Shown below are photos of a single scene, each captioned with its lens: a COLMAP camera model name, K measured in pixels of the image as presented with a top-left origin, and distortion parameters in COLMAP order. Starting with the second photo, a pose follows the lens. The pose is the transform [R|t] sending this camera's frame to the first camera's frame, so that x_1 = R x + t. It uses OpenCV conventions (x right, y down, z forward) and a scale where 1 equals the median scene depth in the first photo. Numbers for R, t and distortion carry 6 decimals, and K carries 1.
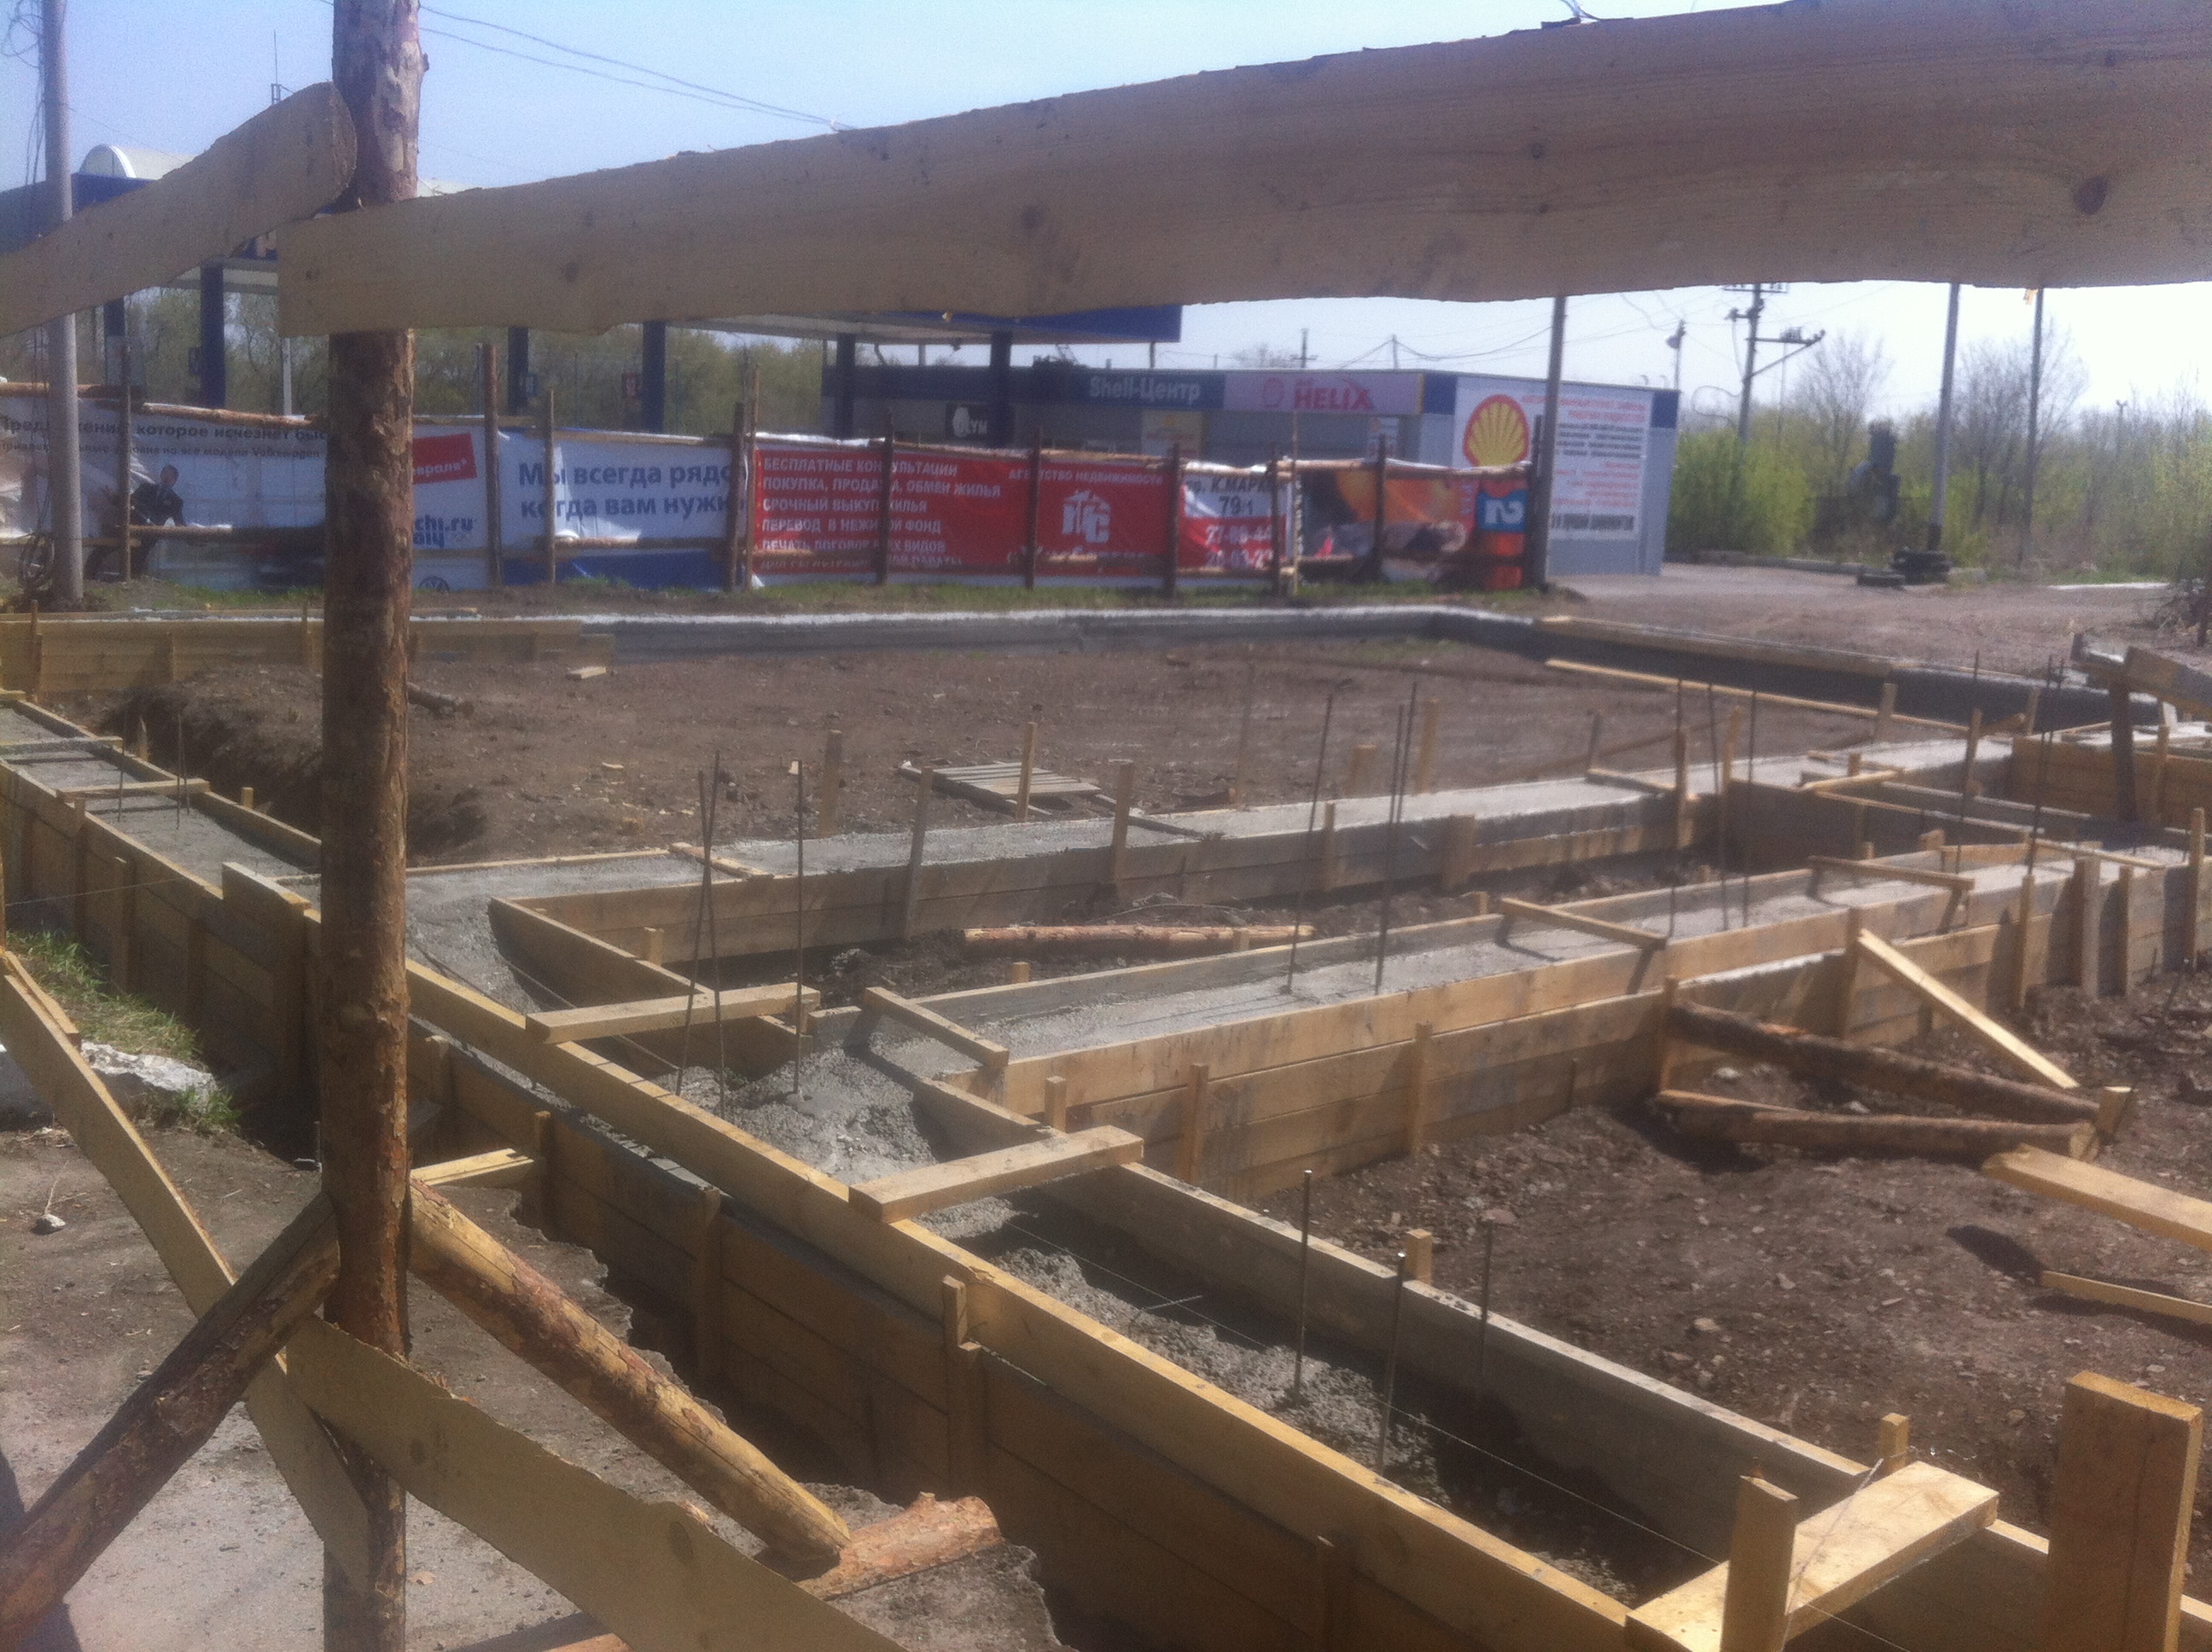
lens RADIAL K [[2142.4, 0, 1156.8], [0, 2142.4, 829.0], [0, 0, 1]] dist [0.098318, -0.413308]
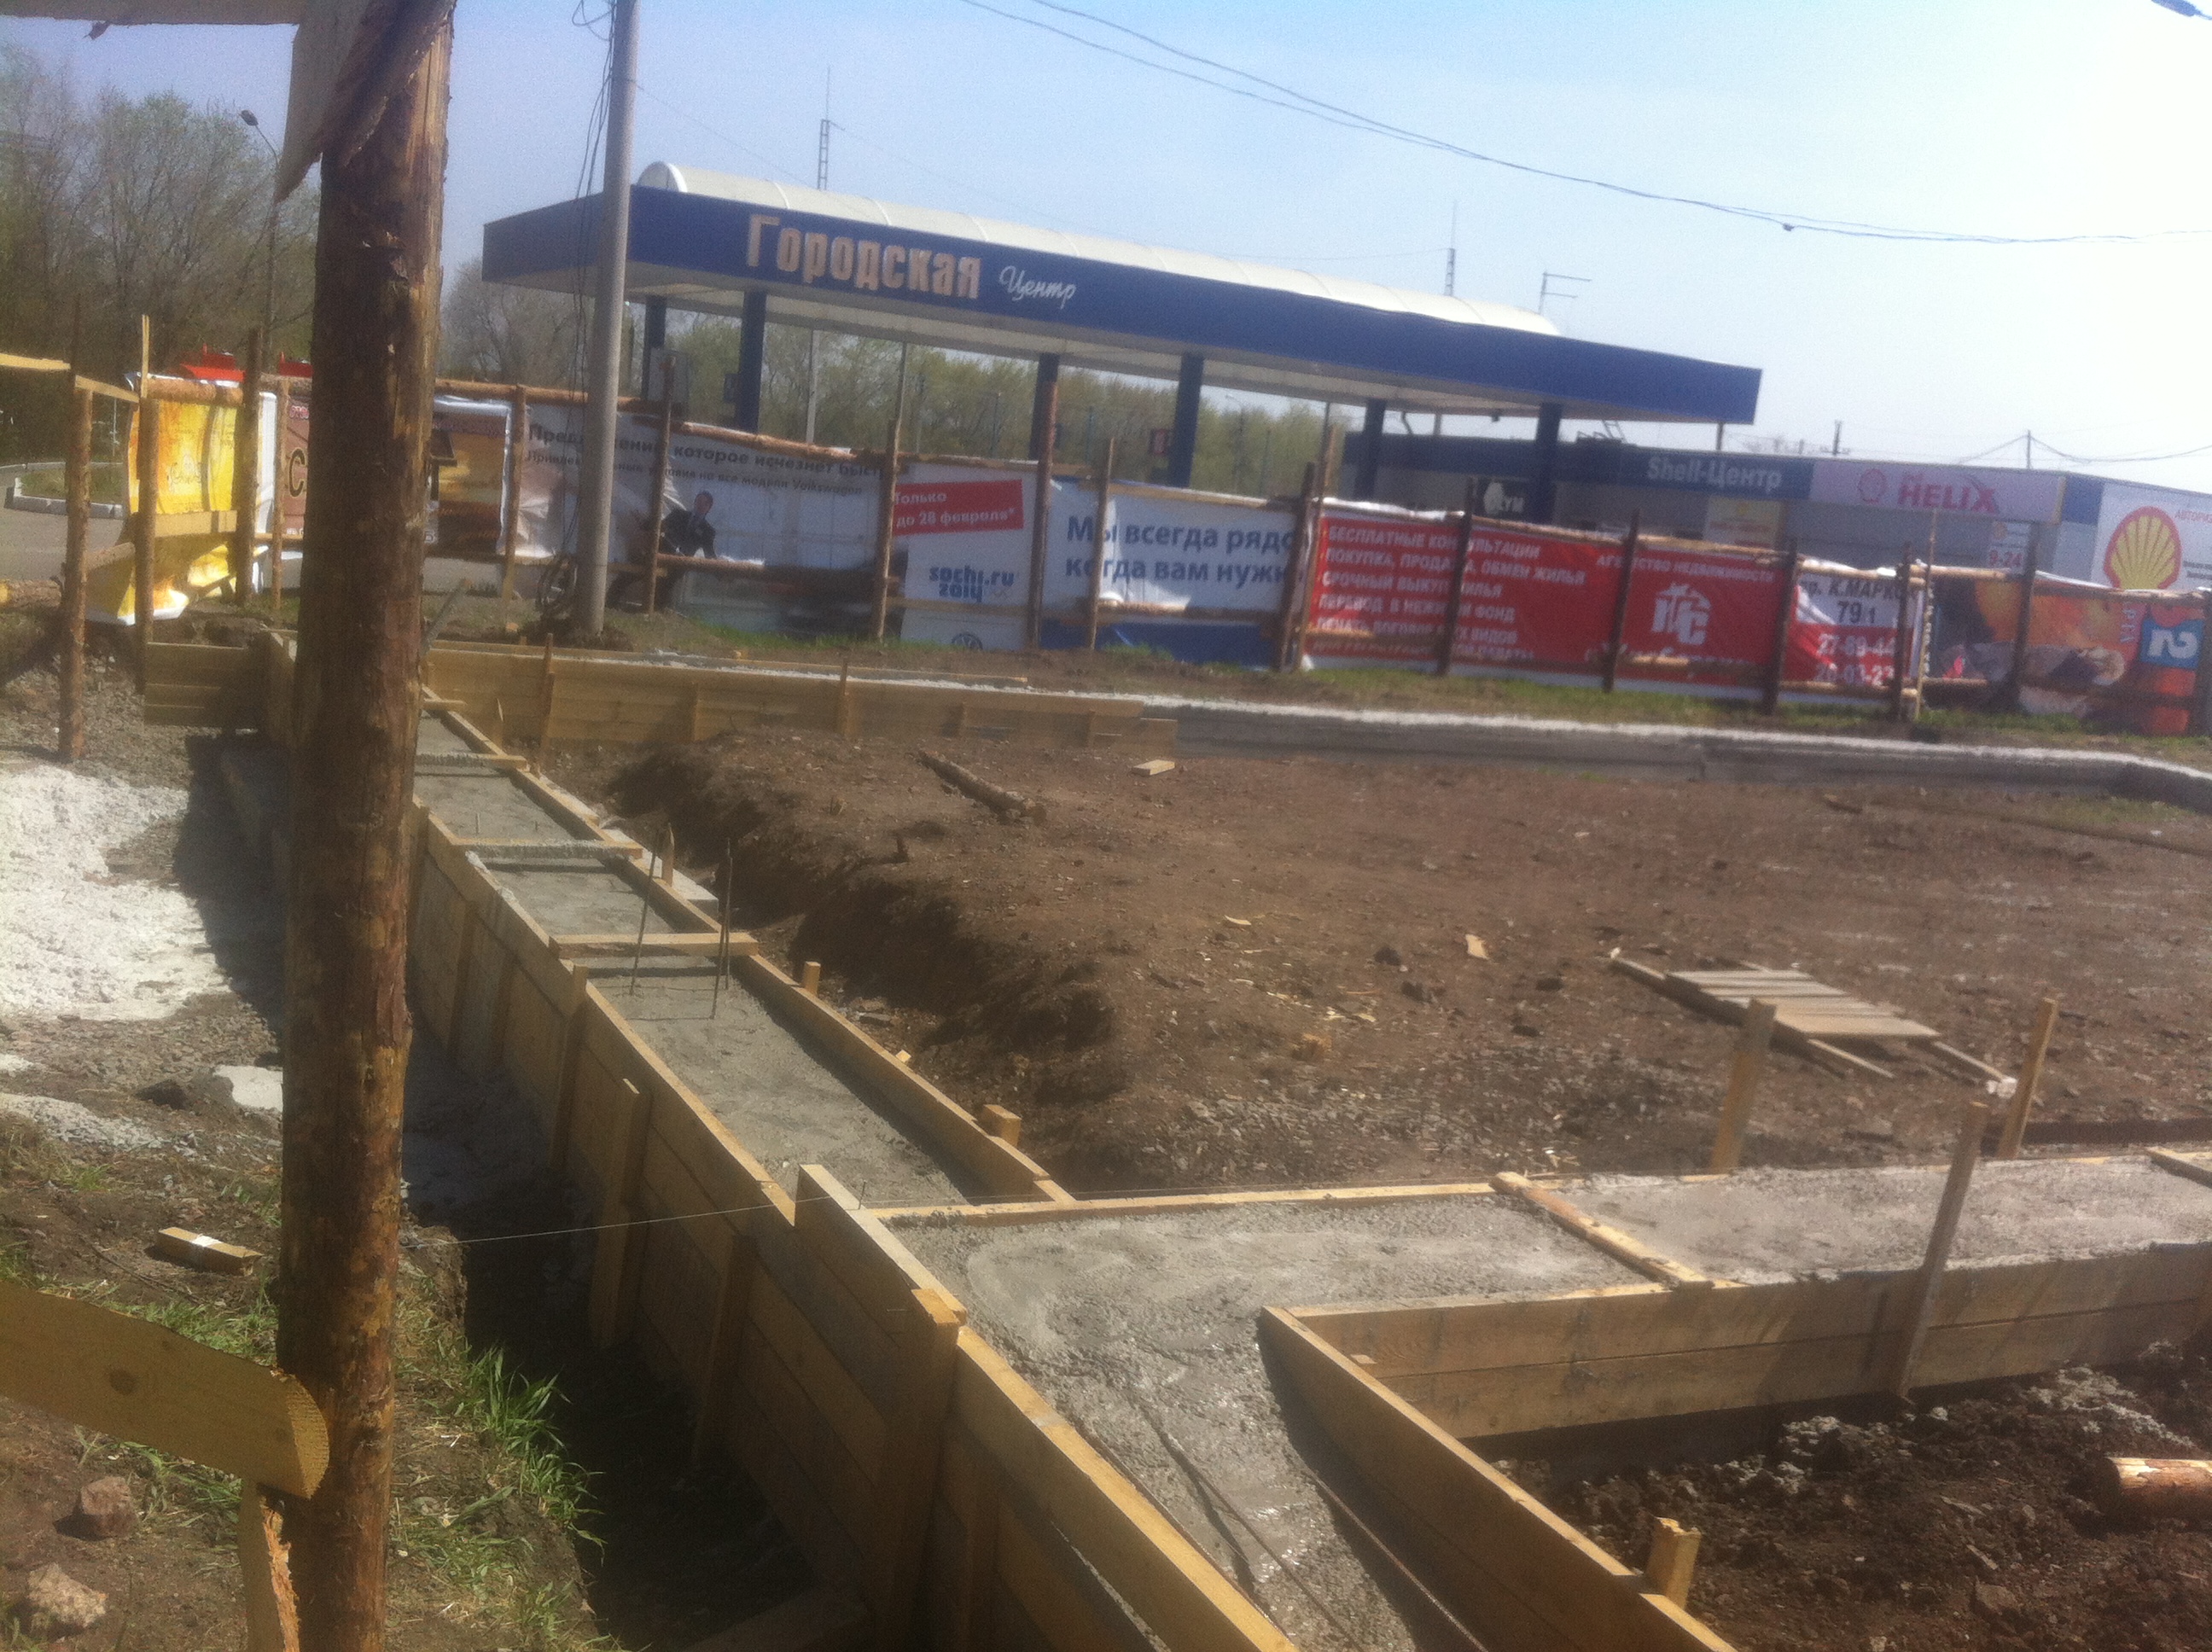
lens RADIAL K [[2142.4, 0, 1156.8], [0, 2142.4, 829.0], [0, 0, 1]] dist [0.098318, -0.413308]
pose [[0.975311, 0.090685, -0.201356, -0.061260], [-0.097337, 0.994977, -0.023365, -0.019390], [0.198226, 0.042388, 0.979239, 0.117182]]
